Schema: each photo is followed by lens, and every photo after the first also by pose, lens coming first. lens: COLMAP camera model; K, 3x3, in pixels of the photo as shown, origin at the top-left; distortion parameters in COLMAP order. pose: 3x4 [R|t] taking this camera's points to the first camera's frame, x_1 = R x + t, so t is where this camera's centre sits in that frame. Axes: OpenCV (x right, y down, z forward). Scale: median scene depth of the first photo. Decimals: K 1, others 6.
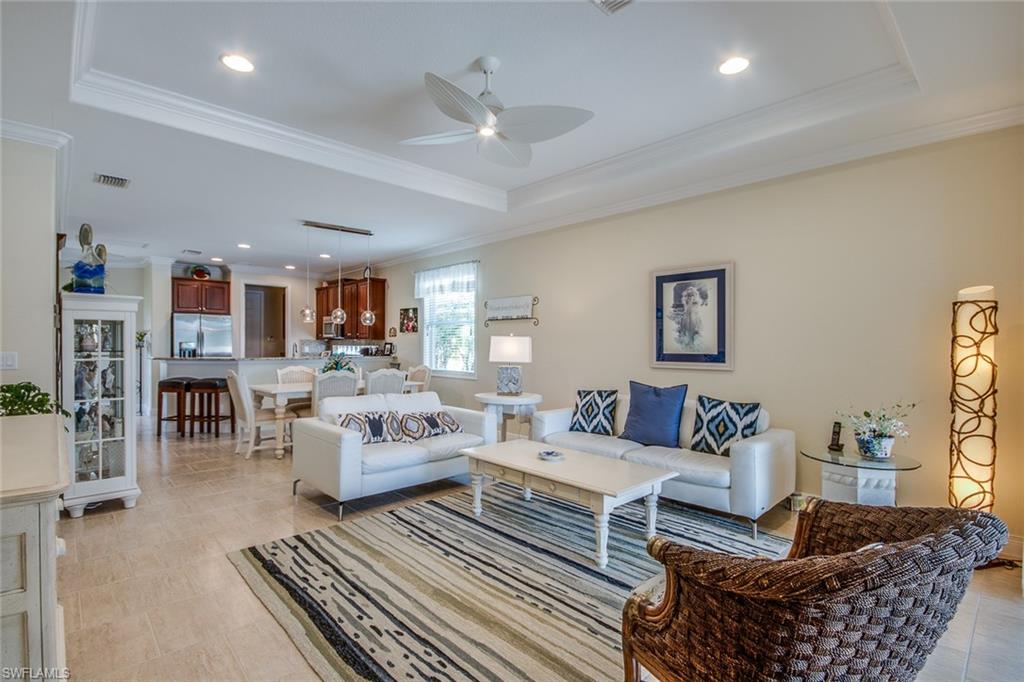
lens RADIAL K [[483.0, 0, 515.1], [0, 483.0, 345.3], [0, 0, 1]] dist [0.006533, -0.008087]
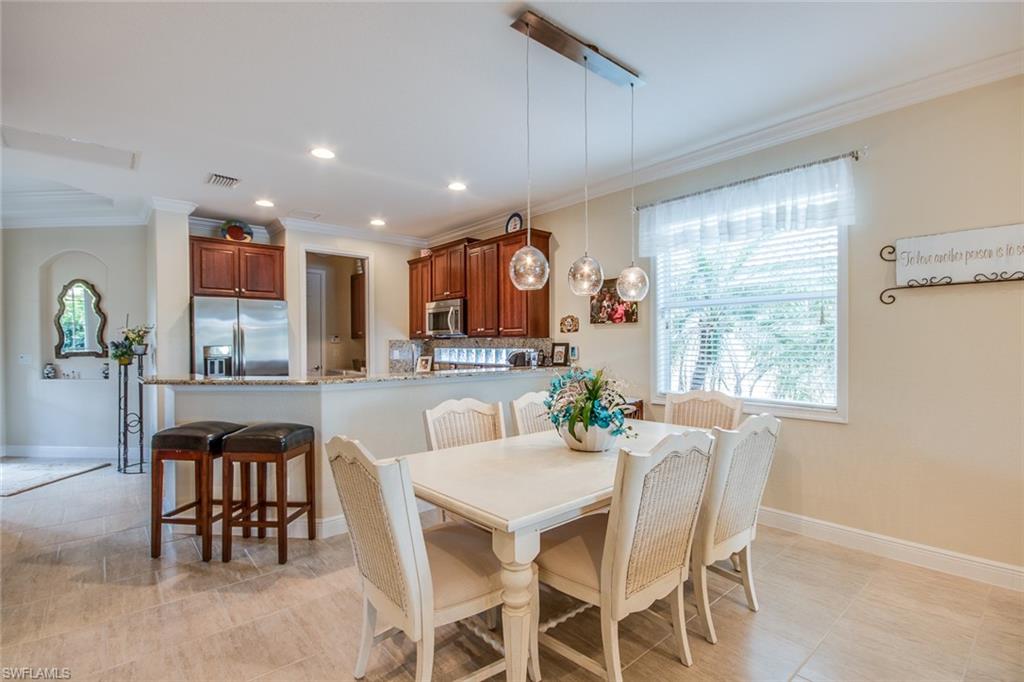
lens RADIAL K [[483.0, 0, 515.2], [0, 483.0, 343.8], [0, 0, 1]] dist [0.006533, -0.008087]
pose [[0.998856, -0.011080, -0.046519, -0.286880], [0.010943, 0.999935, -0.003219, -0.003192], [0.046551, 0.002706, 0.998912, 0.427834]]
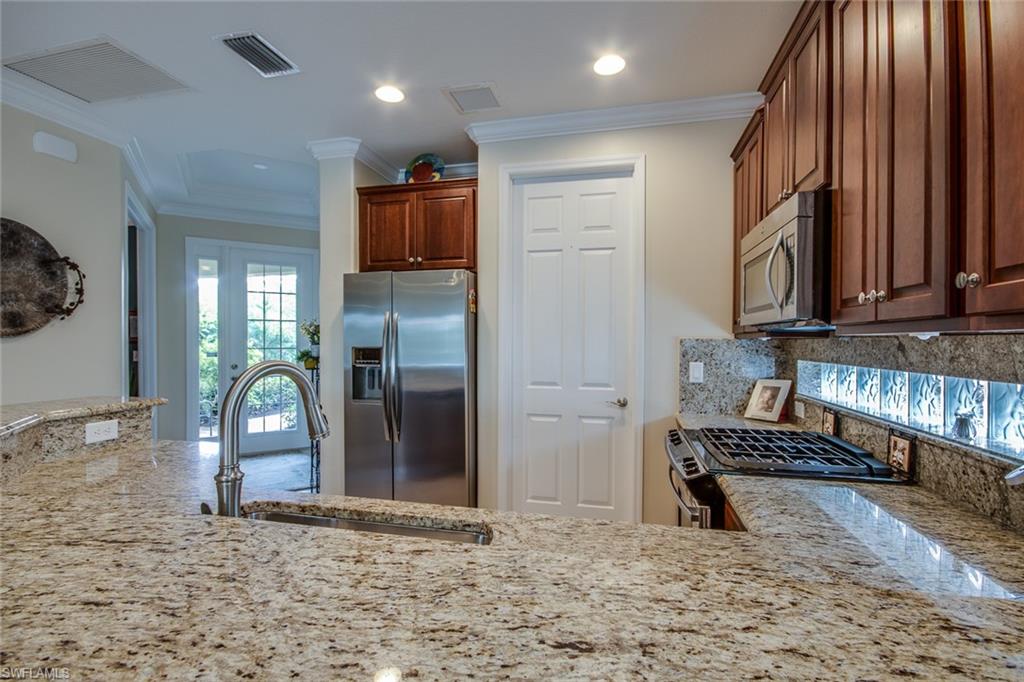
lens RADIAL K [[483.0, 0, 494.8], [0, 483.0, 348.0], [0, 0, 1]] dist [0.006533, -0.008087]
pose [[0.528382, 0.008184, -0.848967, -0.297367], [-0.006495, 0.999963, 0.005597, -0.008334], [0.848982, 0.002557, 0.528416, 0.879806]]
